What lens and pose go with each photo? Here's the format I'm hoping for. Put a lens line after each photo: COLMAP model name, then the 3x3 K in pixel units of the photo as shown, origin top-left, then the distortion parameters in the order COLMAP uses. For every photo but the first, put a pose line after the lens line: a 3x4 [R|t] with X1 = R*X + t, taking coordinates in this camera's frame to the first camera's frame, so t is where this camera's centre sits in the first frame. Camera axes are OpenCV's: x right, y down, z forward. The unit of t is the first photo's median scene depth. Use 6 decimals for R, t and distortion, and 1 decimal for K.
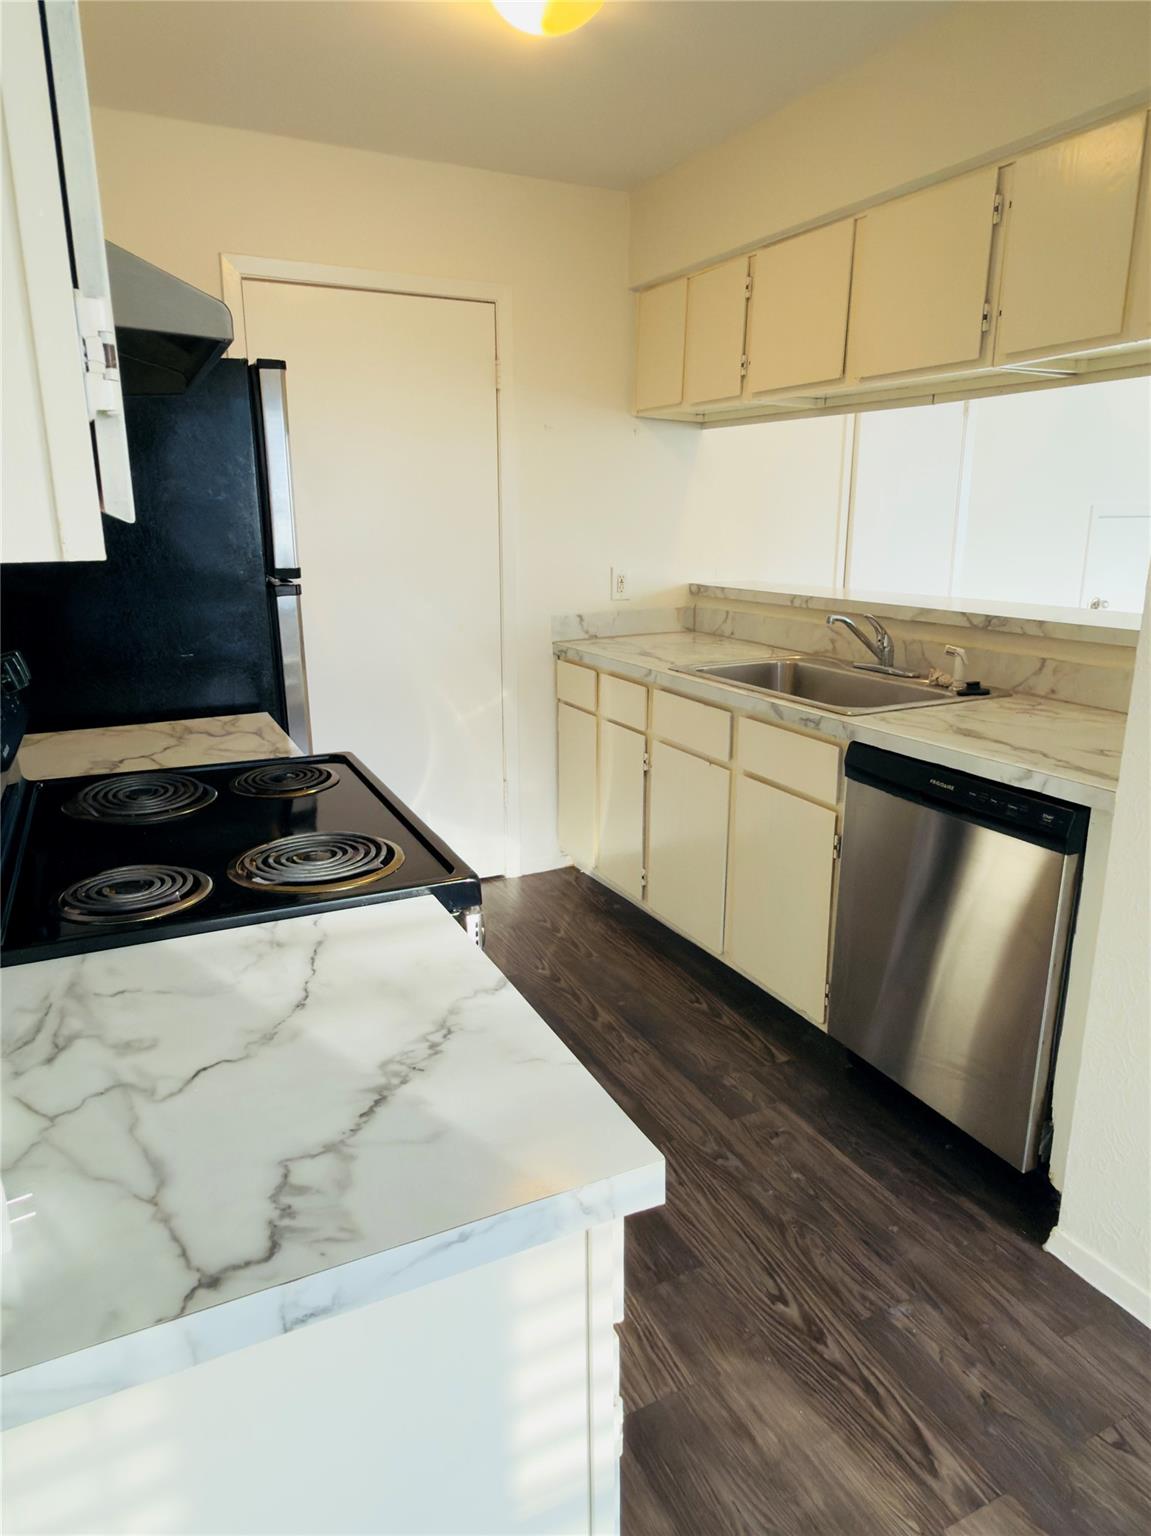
lens RADIAL K [[983.4, 0, 579.6], [0, 983.4, 765.9], [0, 0, 1]] dist [-0.001925, 0.005075]
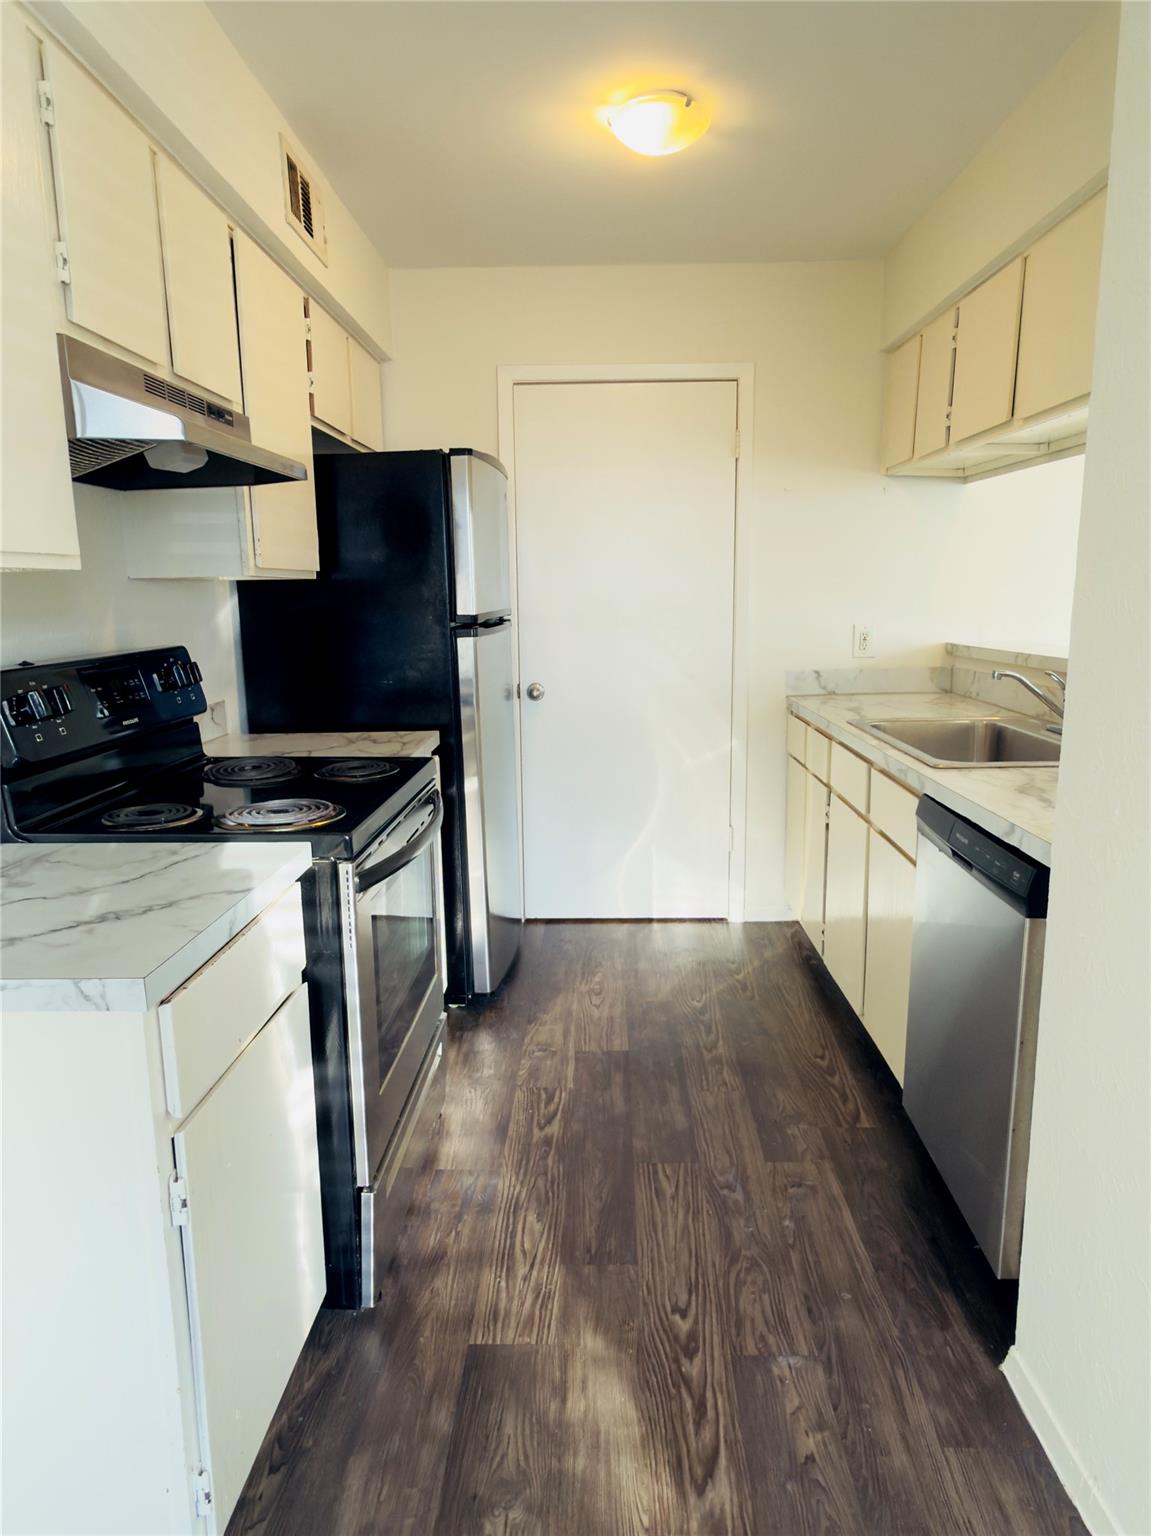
lens RADIAL K [[983.4, 0, 575.1], [0, 983.4, 772.0], [0, 0, 1]] dist [-0.001925, 0.005075]
pose [[0.884086, 0.075926, -0.461116, 0.476217], [-0.106783, 0.993430, -0.041157, 0.034253], [0.454961, 0.085626, 0.886385, -0.003991]]
